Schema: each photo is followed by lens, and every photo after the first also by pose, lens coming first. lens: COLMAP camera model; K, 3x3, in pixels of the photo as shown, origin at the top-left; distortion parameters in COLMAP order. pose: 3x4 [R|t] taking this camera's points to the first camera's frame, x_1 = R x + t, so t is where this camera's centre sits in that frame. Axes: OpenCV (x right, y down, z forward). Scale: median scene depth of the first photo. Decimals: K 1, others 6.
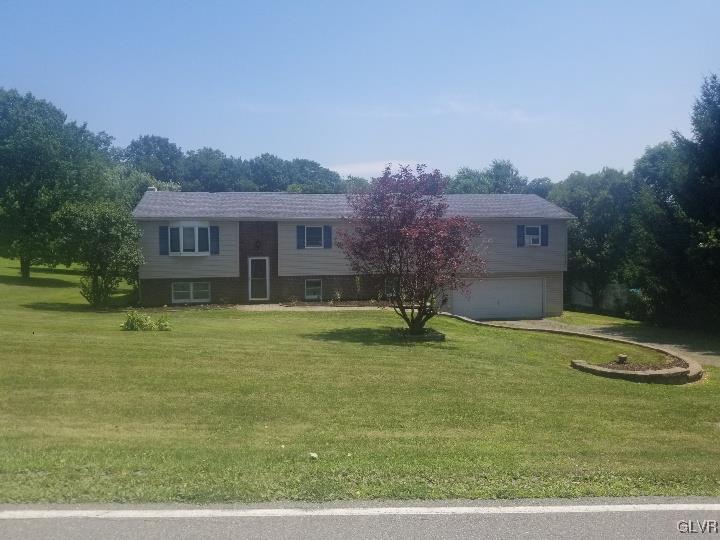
lens RADIAL K [[563.9, 0, 358.9], [0, 563.9, 270.3], [0, 0, 1]] dist [0.041436, -0.007524]
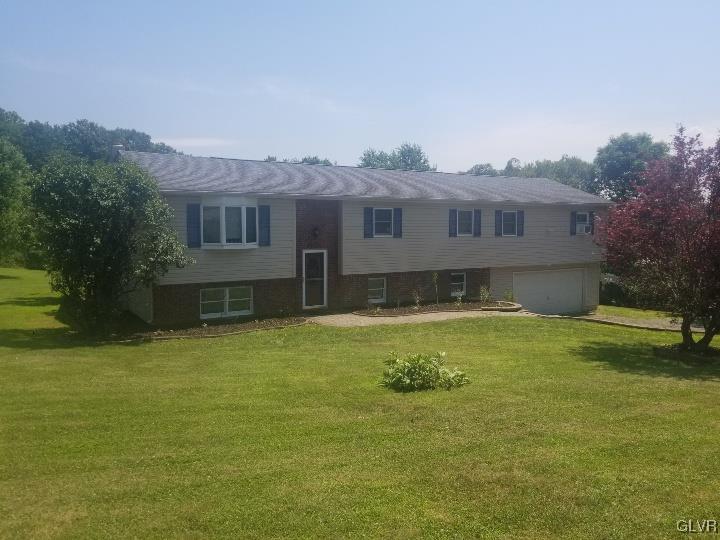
lens RADIAL K [[563.9, 0, 360.6], [0, 563.9, 268.1], [0, 0, 1]] dist [0.041436, -0.007524]
pose [[0.931936, -0.018626, 0.362145, -0.388640], [0.011300, 0.999687, 0.022335, -0.015372], [-0.362448, -0.016722, 0.931854, 0.305465]]
